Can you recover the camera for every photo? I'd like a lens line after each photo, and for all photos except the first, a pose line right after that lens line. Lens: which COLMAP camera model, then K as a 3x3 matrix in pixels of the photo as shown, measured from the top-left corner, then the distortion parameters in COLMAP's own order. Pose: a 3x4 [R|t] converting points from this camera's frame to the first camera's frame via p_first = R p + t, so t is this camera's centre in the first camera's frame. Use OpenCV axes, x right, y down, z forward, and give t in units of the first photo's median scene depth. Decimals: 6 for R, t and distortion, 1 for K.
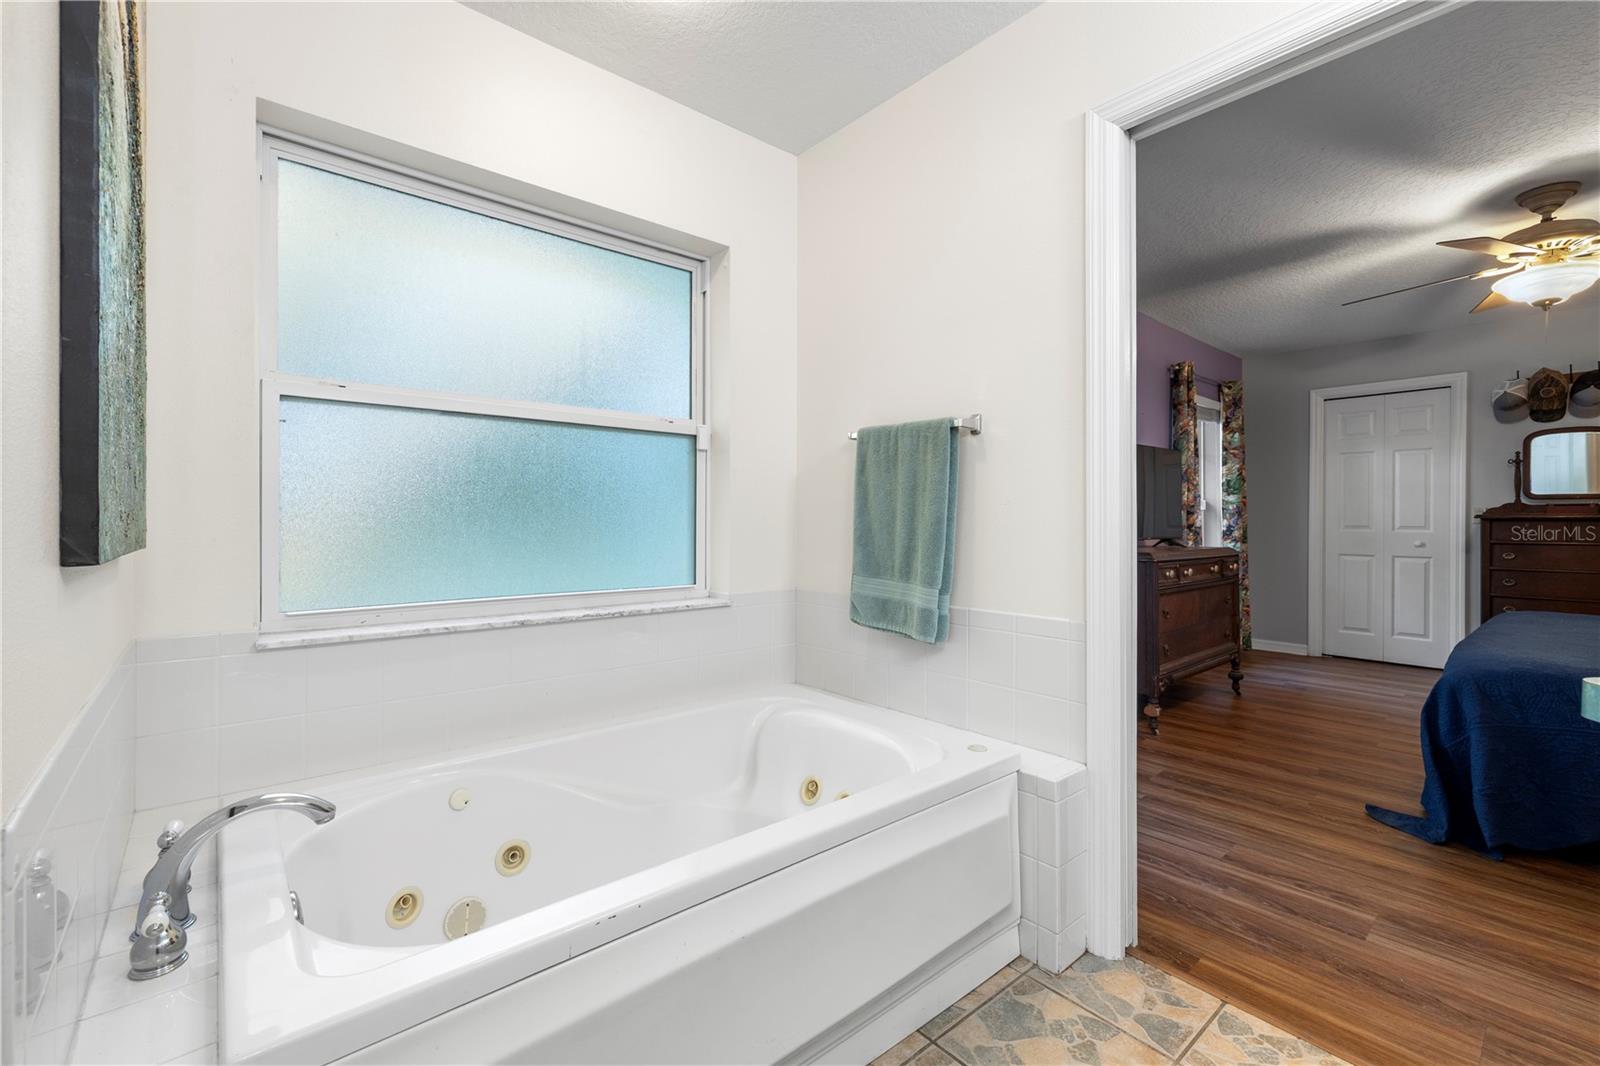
lens RADIAL K [[679.3, 0, 792.1], [0, 679.3, 518.7], [0, 0, 1]] dist [0.000067, 0.000094]
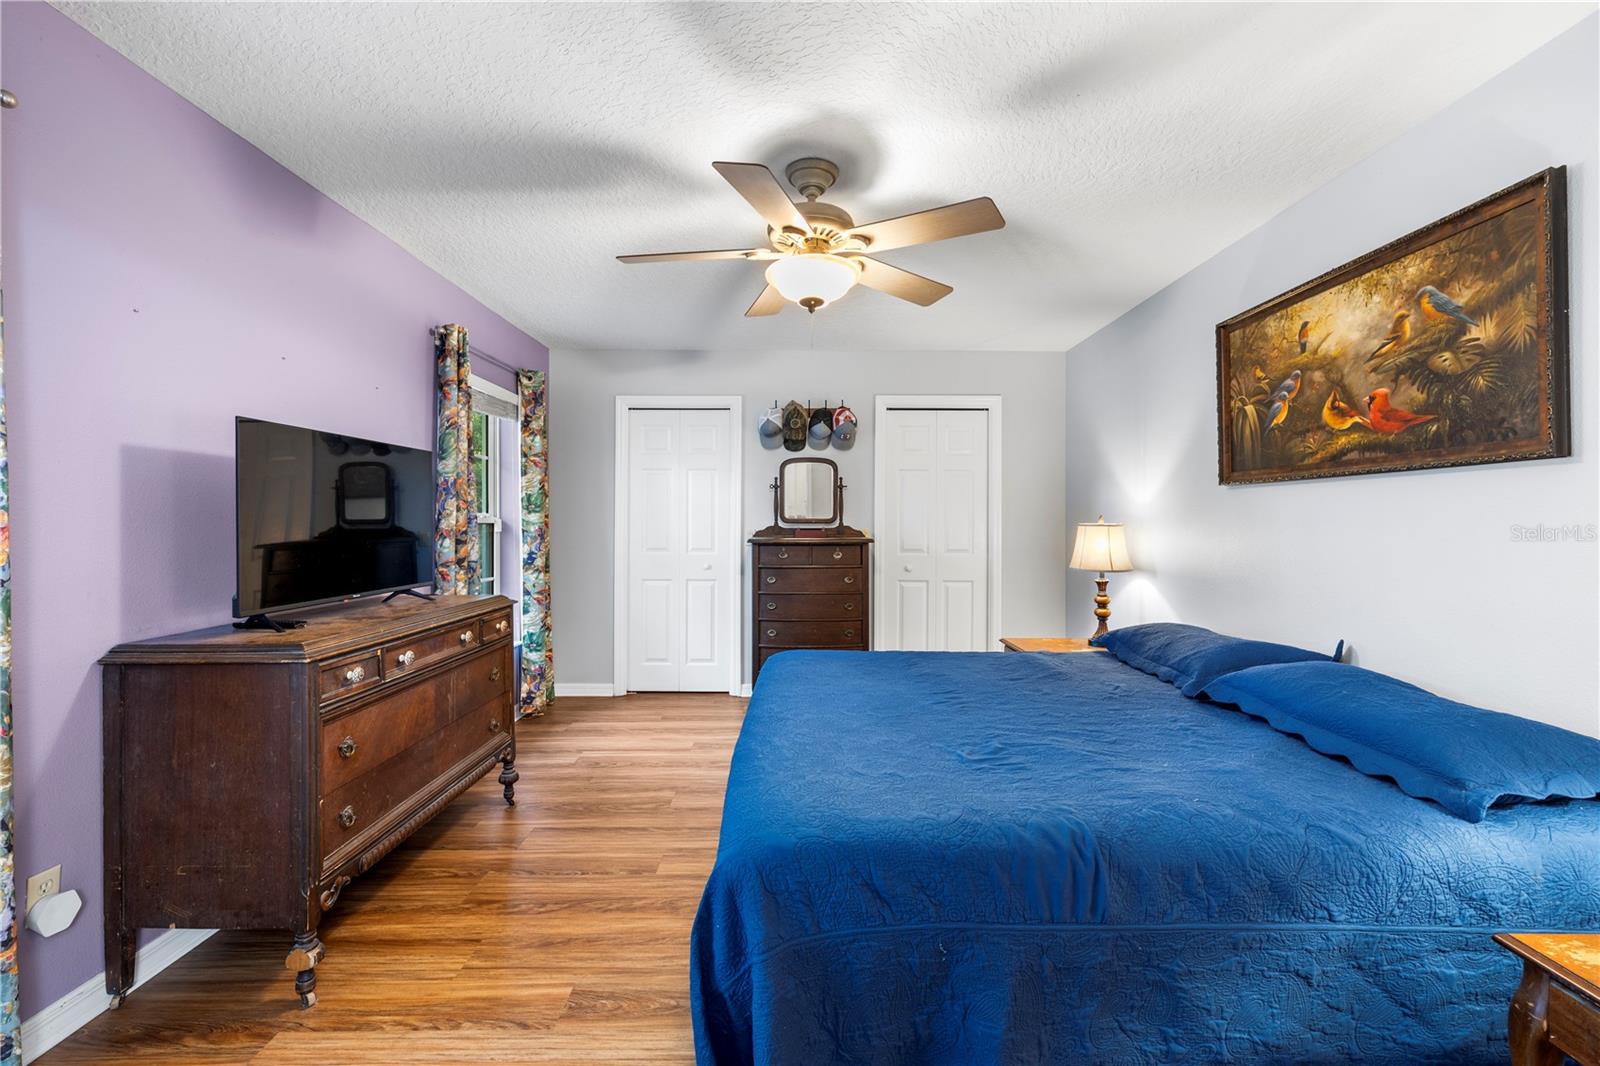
lens RADIAL K [[679.3, 0, 795.4], [0, 679.3, 525.4], [0, 0, 1]] dist [0.000067, 0.000094]
pose [[0.649466, -0.005233, 0.760373, 0.438911], [0.000263, 0.999978, 0.006657, -0.047627], [-0.760391, -0.004124, 0.649453, 0.449372]]
